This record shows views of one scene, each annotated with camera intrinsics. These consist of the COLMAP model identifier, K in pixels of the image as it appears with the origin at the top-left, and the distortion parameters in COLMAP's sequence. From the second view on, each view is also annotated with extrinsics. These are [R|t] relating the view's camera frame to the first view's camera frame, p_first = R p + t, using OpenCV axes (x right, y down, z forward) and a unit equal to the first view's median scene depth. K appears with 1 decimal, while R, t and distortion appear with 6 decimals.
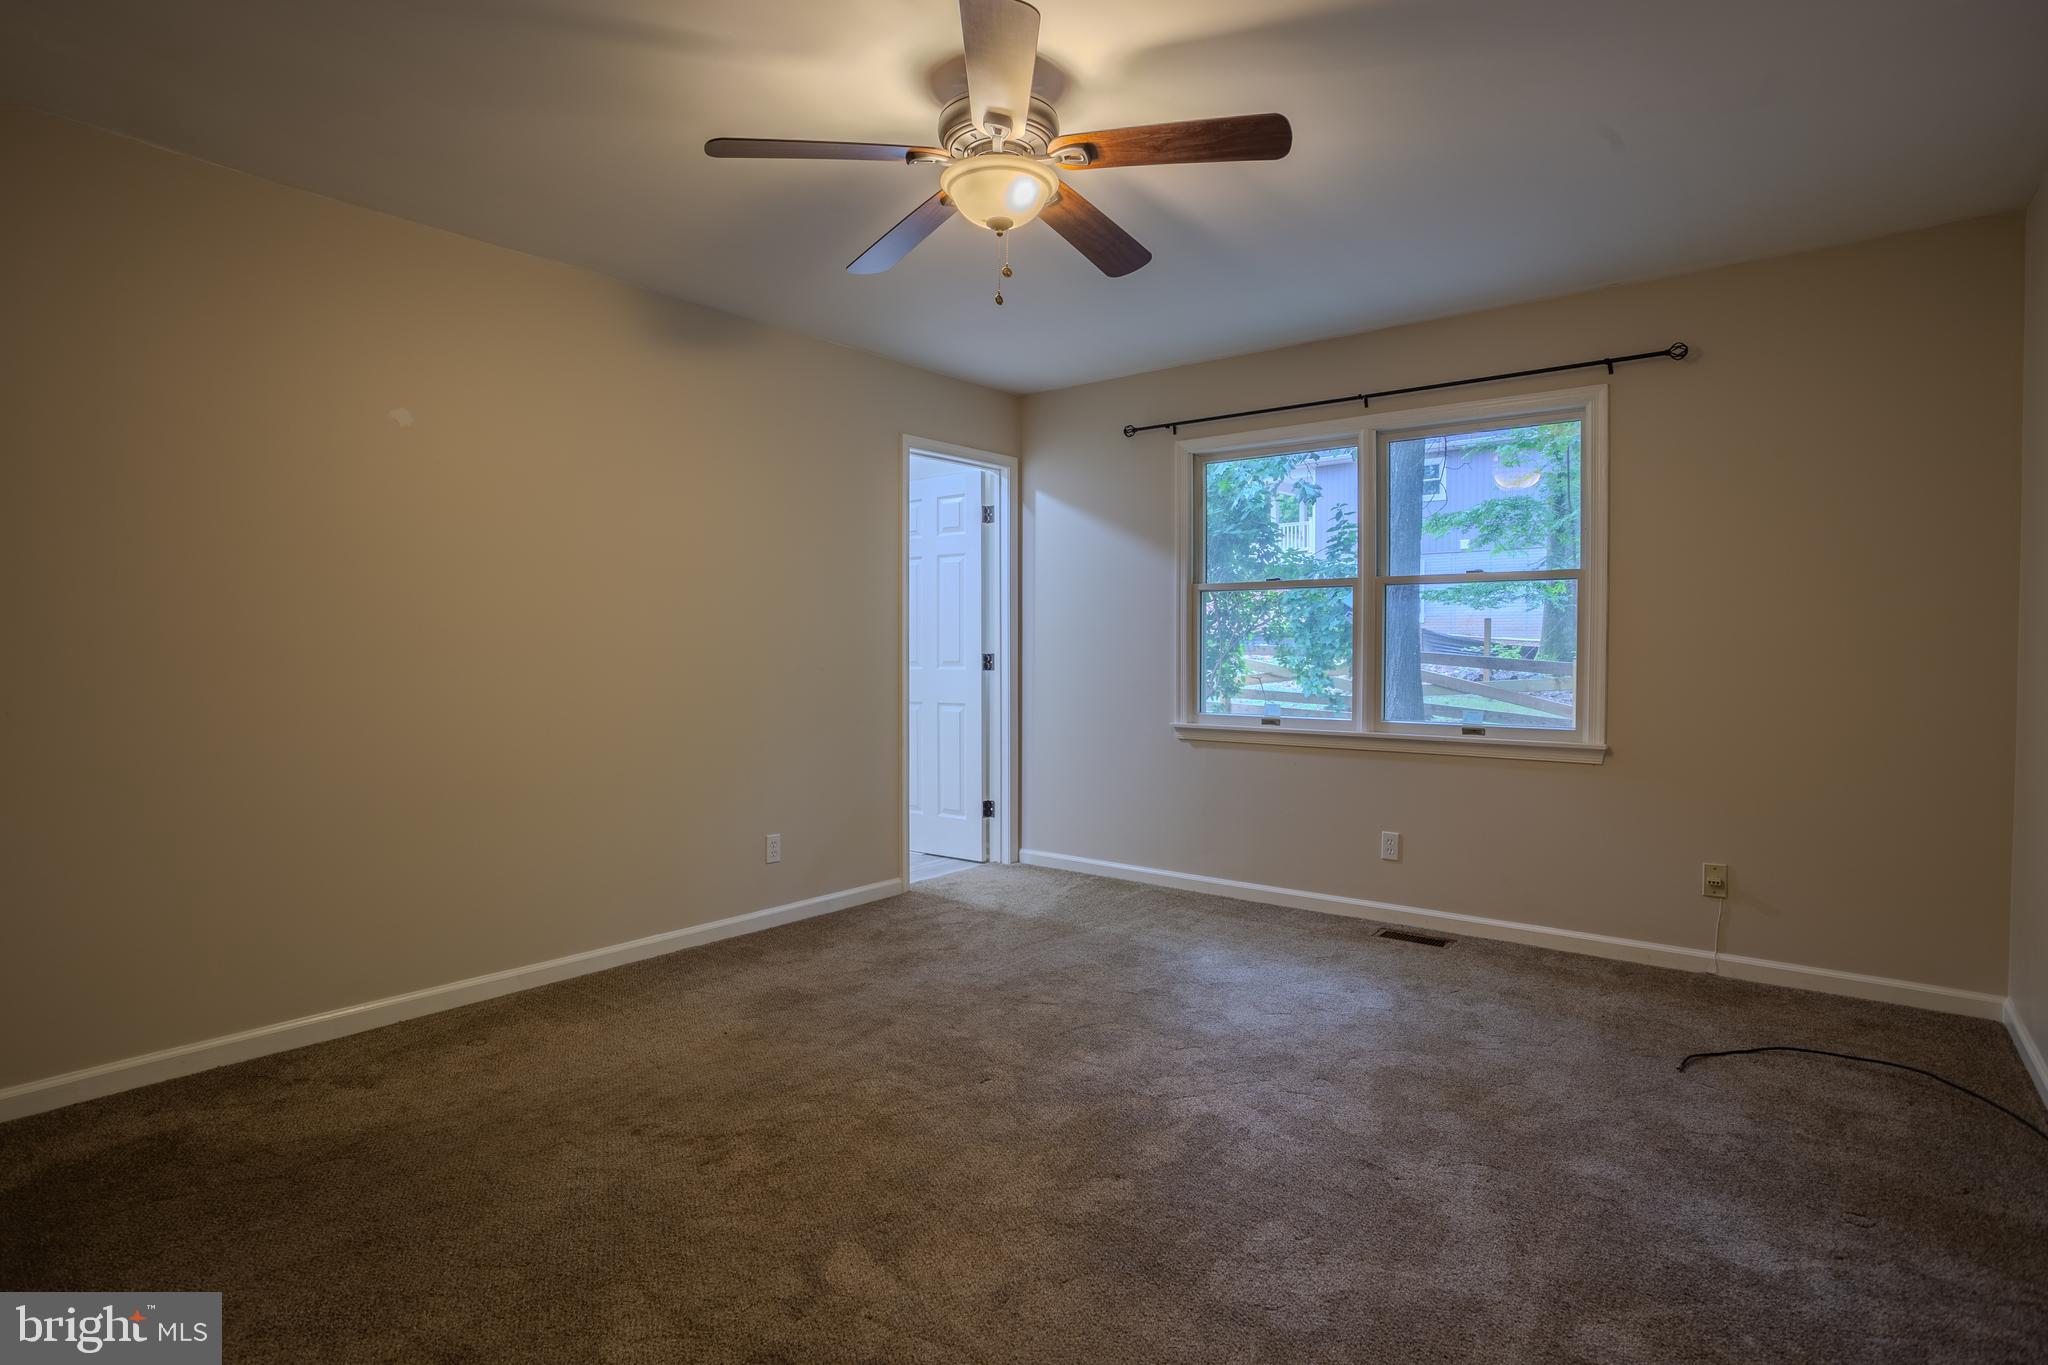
lens RADIAL K [[1044.1, 0, 1024.0], [0, 1044.1, 682.5], [0, 0, 1]] dist [-0.130848, 0.069166]
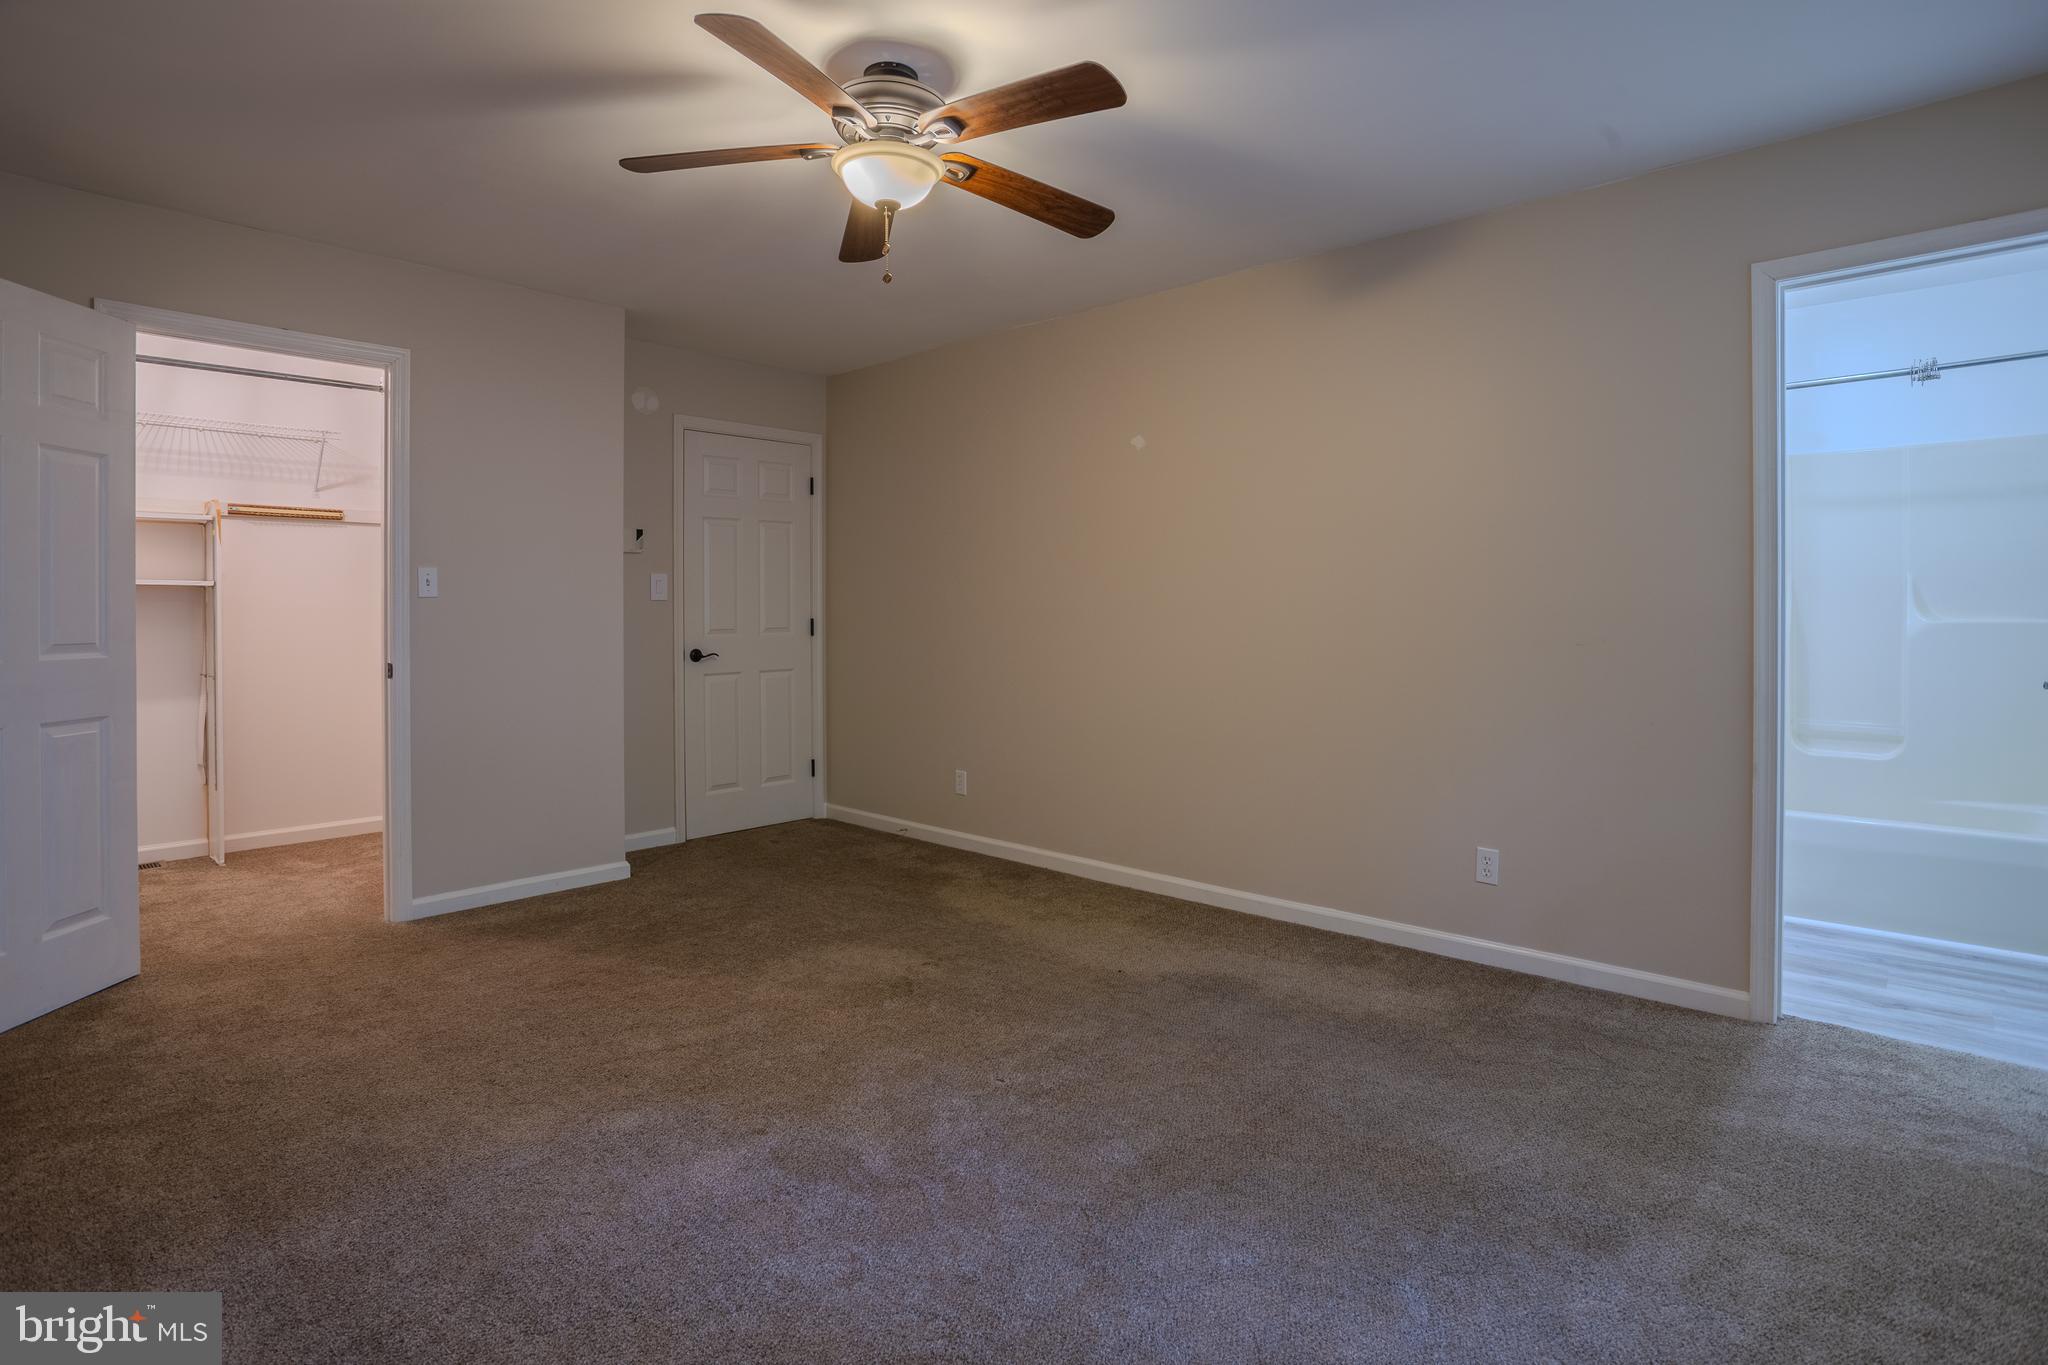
lens RADIAL K [[1041.0, 0, 1029.8], [0, 1041.0, 636.6], [0, 0, 1]] dist [-0.028761, 0.000750]
pose [[-0.091018, 0.024224, -0.995555, 0.653869], [-0.028354, 0.999236, 0.026906, -0.031154], [0.995445, 0.030676, -0.090262, 0.807644]]
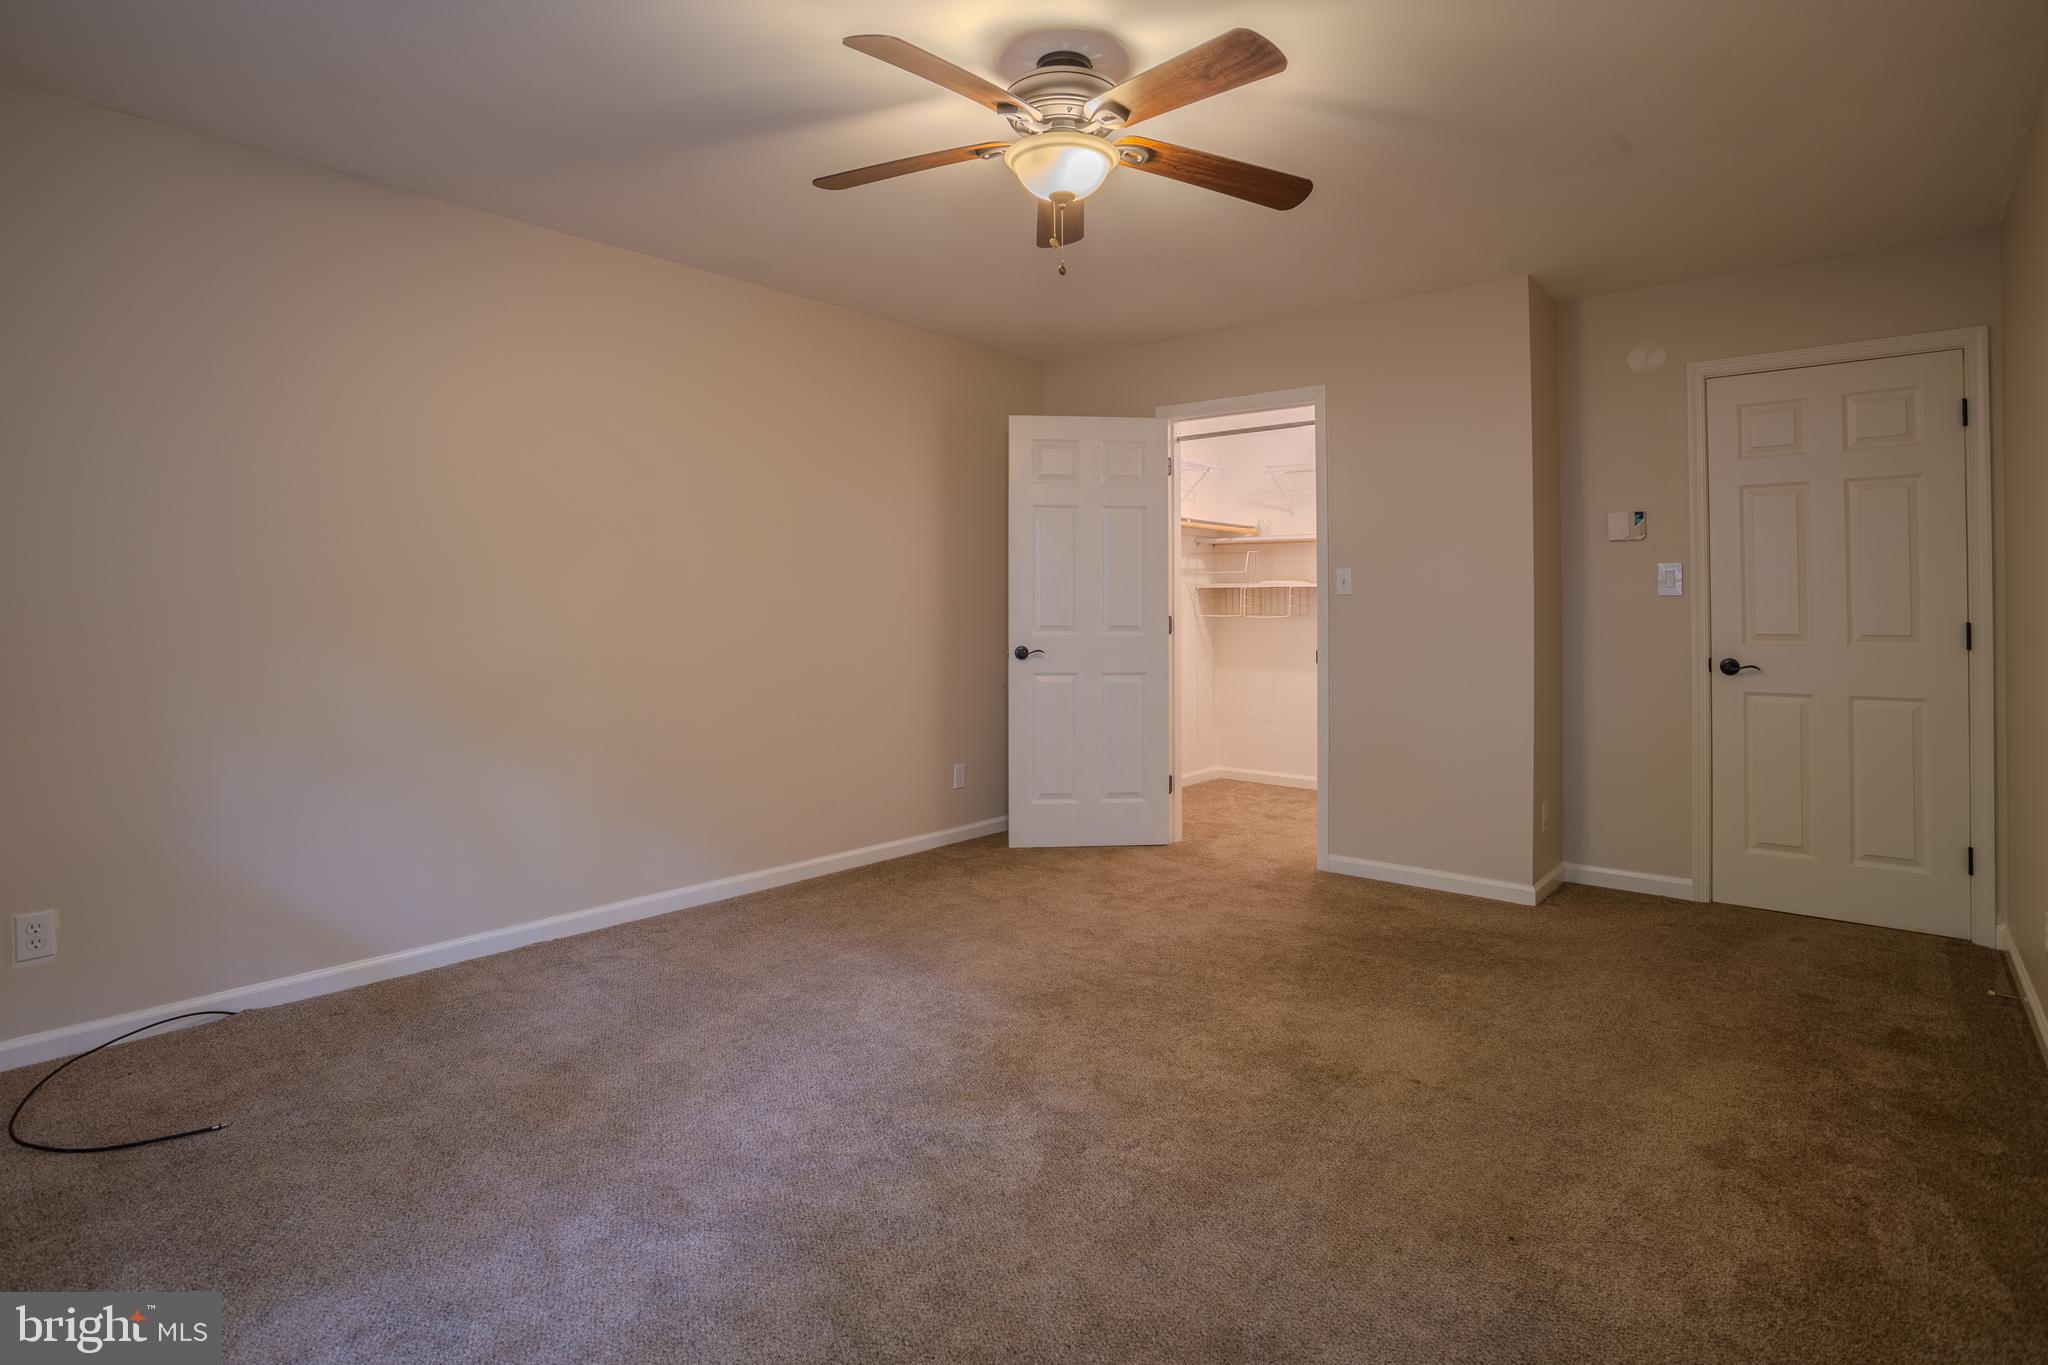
lens RADIAL K [[1009.5, 0, 1033.8], [0, 1009.5, 606.3], [0, 0, 1]] dist [-0.000725, 0.000105]
pose [[-0.999962, -0.005859, 0.006512, 0.001492], [-0.005673, 0.999586, 0.028193, -0.043594], [-0.006675, 0.028154, -0.999581, 1.298792]]
